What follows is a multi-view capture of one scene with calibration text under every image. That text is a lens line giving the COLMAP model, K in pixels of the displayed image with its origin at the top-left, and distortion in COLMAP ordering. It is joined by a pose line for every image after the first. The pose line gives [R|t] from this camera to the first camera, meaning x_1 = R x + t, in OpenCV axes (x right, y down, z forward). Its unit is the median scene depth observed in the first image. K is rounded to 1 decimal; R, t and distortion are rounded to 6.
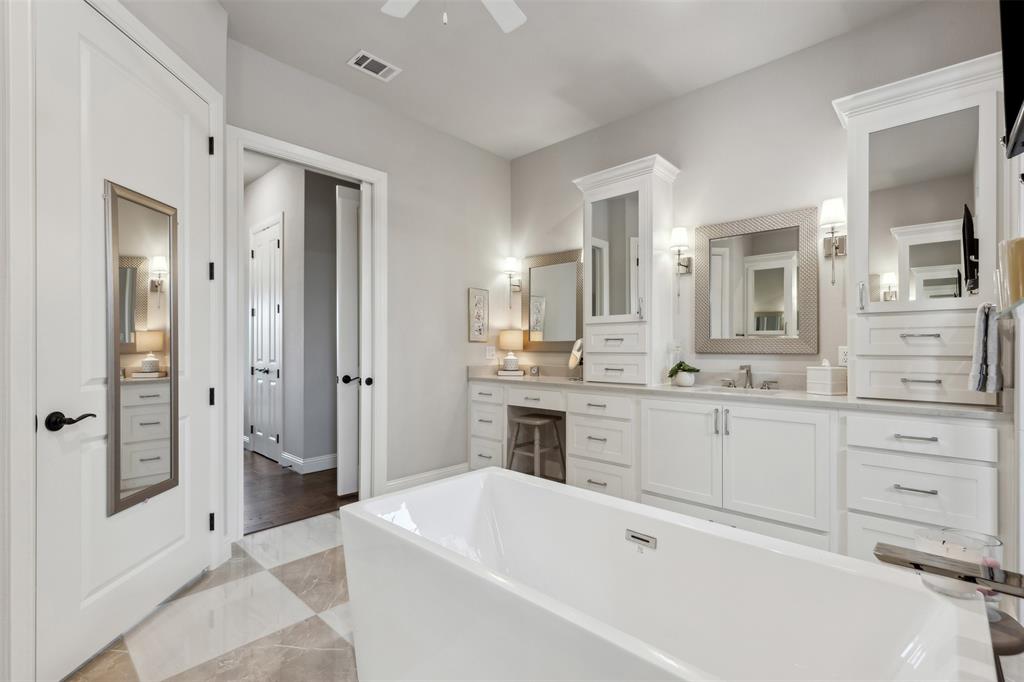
lens RADIAL K [[466.3, 0, 509.5], [0, 466.3, 348.1], [0, 0, 1]] dist [0.007566, -0.000433]
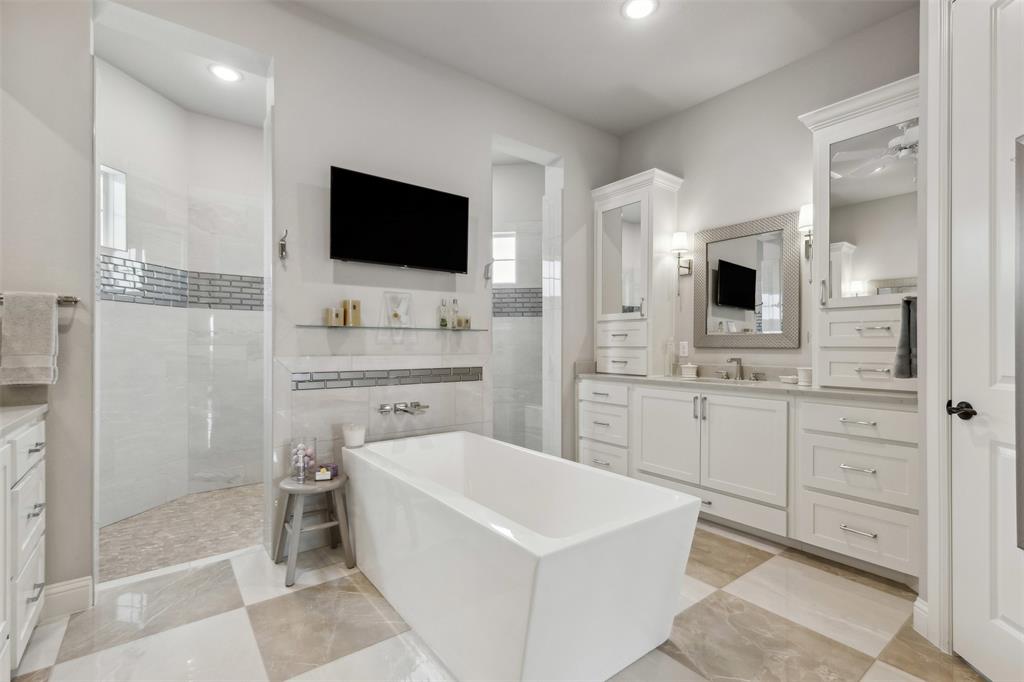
lens RADIAL K [[466.3, 0, 508.9], [0, 466.3, 342.8], [0, 0, 1]] dist [0.007566, -0.000433]
pose [[0.984915, -0.005248, -0.172961, 0.165320], [0.004837, 0.999984, -0.002798, 0.001405], [0.172973, 0.001919, 0.984925, -0.154697]]
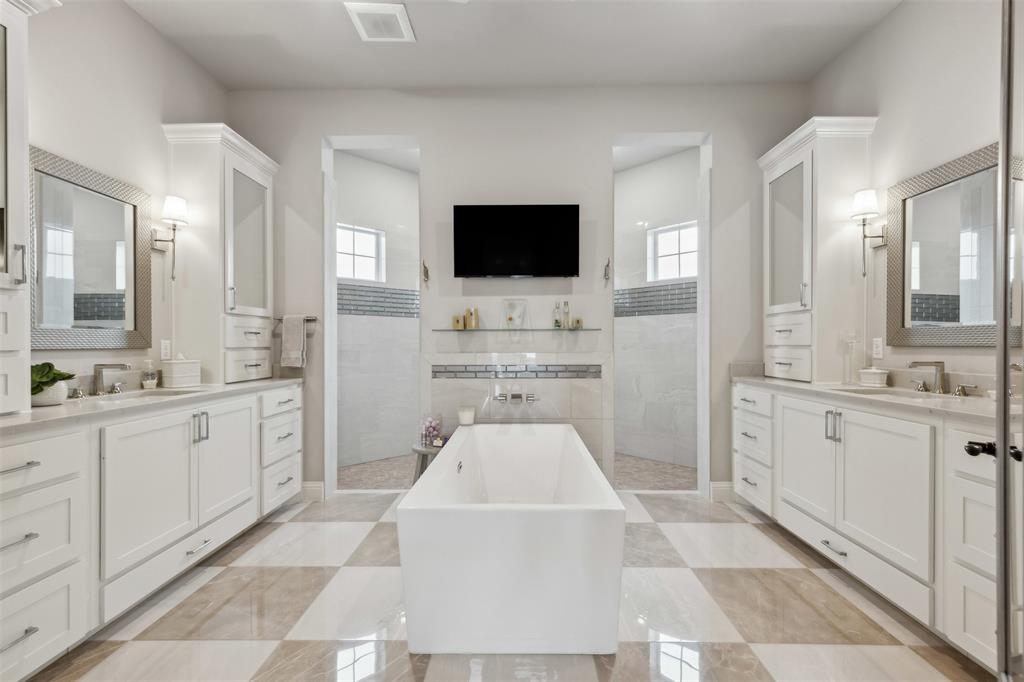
lens RADIAL K [[466.3, 0, 514.3], [0, 466.3, 343.0], [0, 0, 1]] dist [0.007566, -0.000433]
pose [[0.661707, -0.009372, -0.749704, 0.596236], [0.008685, 0.999951, -0.004836, 0.004853], [0.749712, -0.003311, 0.661756, 0.001726]]
